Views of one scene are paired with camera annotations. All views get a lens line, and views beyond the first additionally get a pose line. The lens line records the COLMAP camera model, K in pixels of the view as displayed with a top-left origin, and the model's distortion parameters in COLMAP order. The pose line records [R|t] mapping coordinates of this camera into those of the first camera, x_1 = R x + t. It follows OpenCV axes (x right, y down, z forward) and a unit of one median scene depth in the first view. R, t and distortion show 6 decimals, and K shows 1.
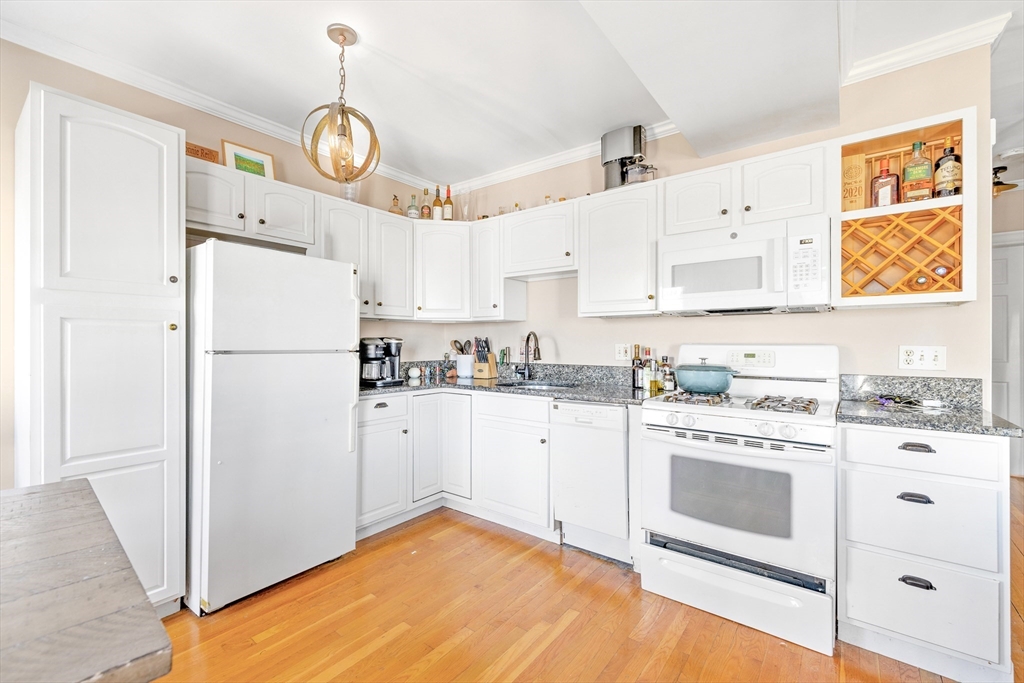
lens RADIAL K [[437.7, 0, 508.7], [0, 437.7, 341.2], [0, 0, 1]] dist [0.001564, -0.000445]
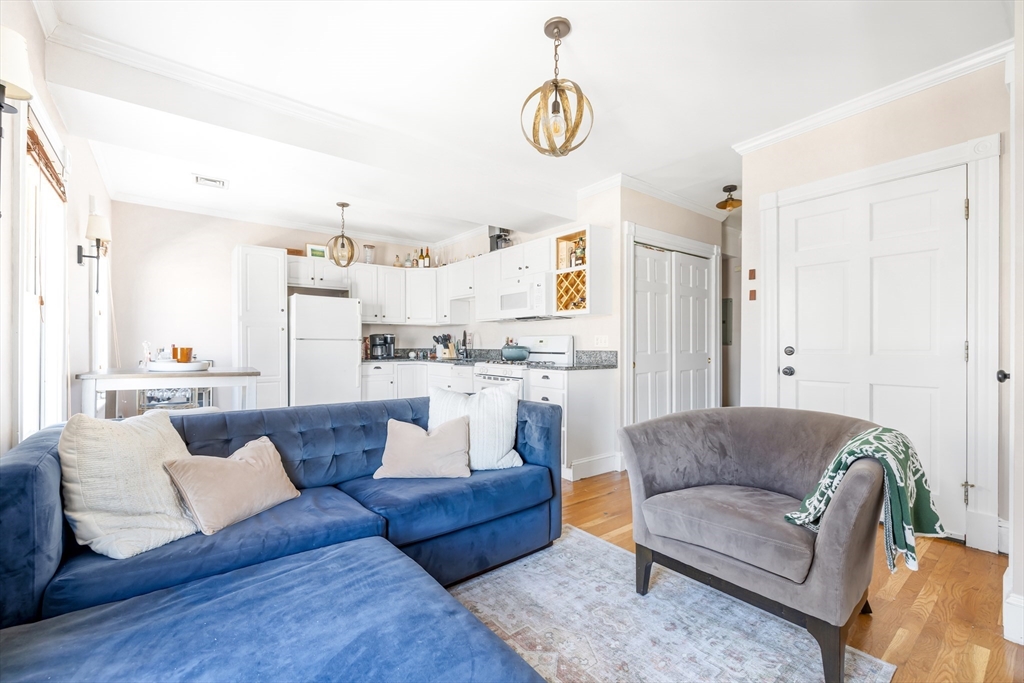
lens RADIAL K [[437.7, 0, 509.0], [0, 437.7, 345.6], [0, 0, 1]] dist [0.001564, -0.000445]
pose [[0.967248, -0.000497, -0.253834, 0.829035], [0.001800, 0.999986, 0.004900, 0.038700], [0.253828, -0.005196, 0.967235, -0.809506]]
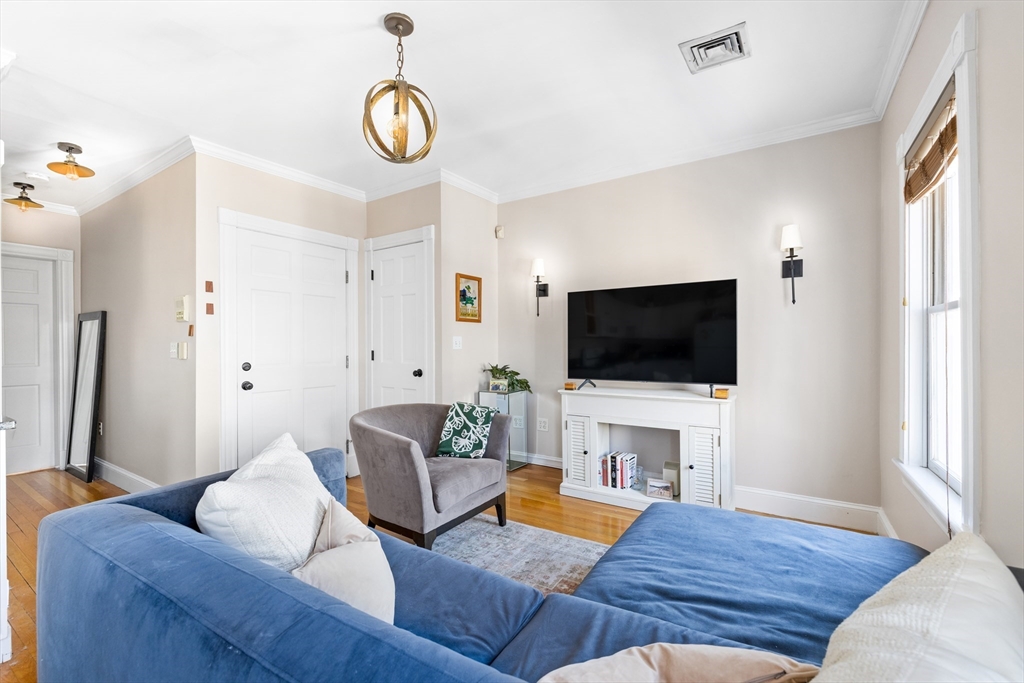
lens RADIAL K [[437.7, 0, 518.1], [0, 437.7, 346.5], [0, 0, 1]] dist [0.001564, -0.000445]
pose [[-0.082725, 0.001596, 0.996571, -0.061792], [0.002268, 0.999996, -0.001414, 0.006068], [-0.996570, 0.002144, -0.082728, -0.135747]]
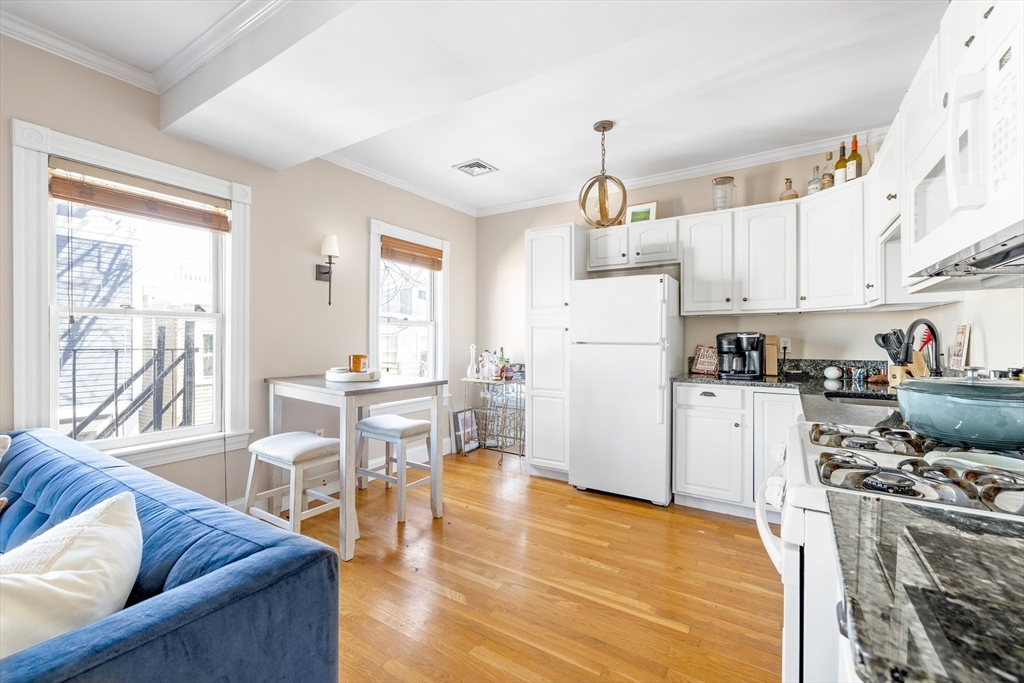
lens RADIAL K [[437.7, 0, 503.8], [0, 437.7, 342.4], [0, 0, 1]] dist [0.001564, -0.000445]
pose [[0.069719, 0.007215, -0.997541, 0.803744], [0.003189, 0.999967, 0.007456, 0.006902], [0.997562, -0.003701, 0.069694, 0.431252]]
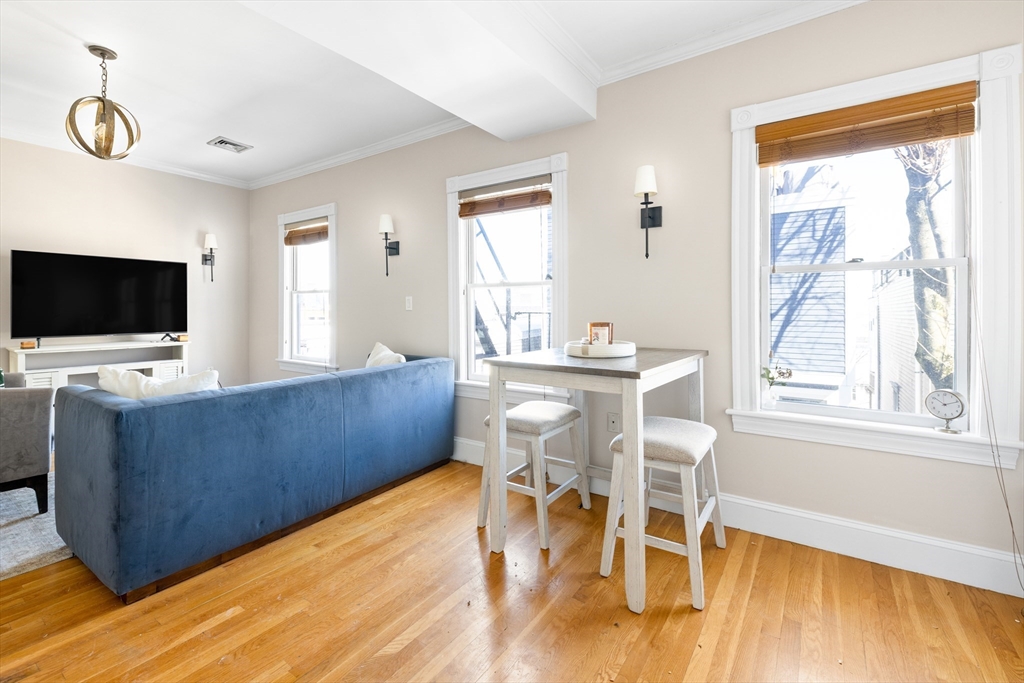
lens RADIAL K [[455.7, 0, 476.4], [0, 455.7, 309.3], [0, 0, 1]] dist [0.000461, 0.000249]
pose [[-0.999976, 0.000736, -0.006956, -0.108585], [0.000772, 0.999987, -0.005110, 0.024685], [0.006953, -0.005116, -0.999963, 1.021001]]
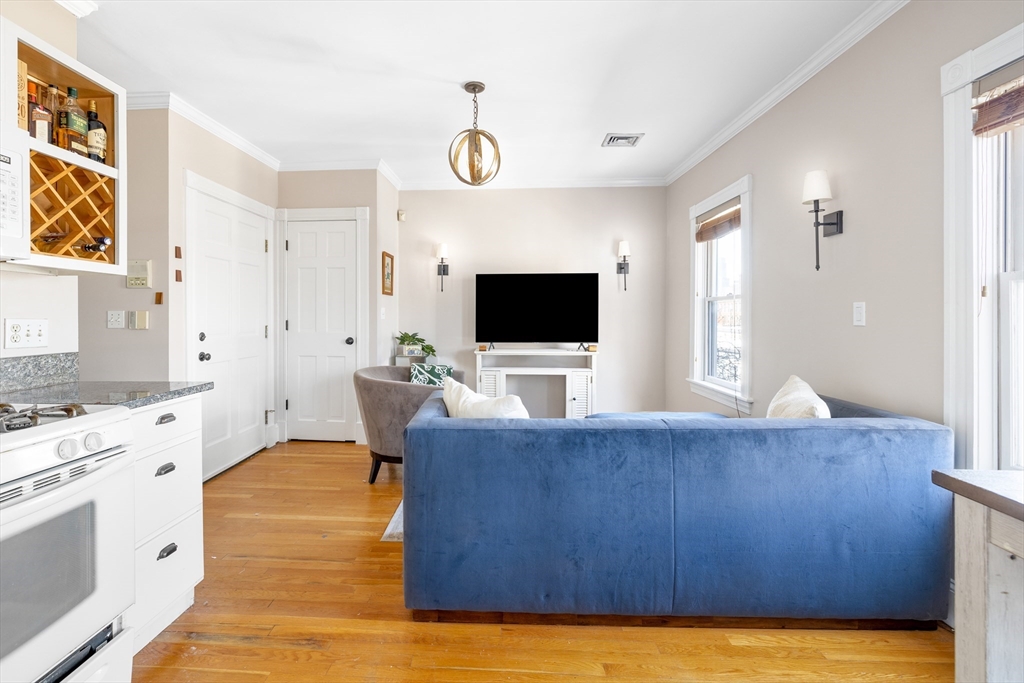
lens RADIAL K [[455.7, 0, 479.9], [0, 455.7, 322.9], [0, 0, 1]] dist [0.000461, 0.000249]
pose [[-0.560618, -0.011804, 0.827990, -0.214342], [-0.001423, 0.999911, 0.013291, 0.004001], [-0.828073, 0.006273, -0.560585, 0.614858]]
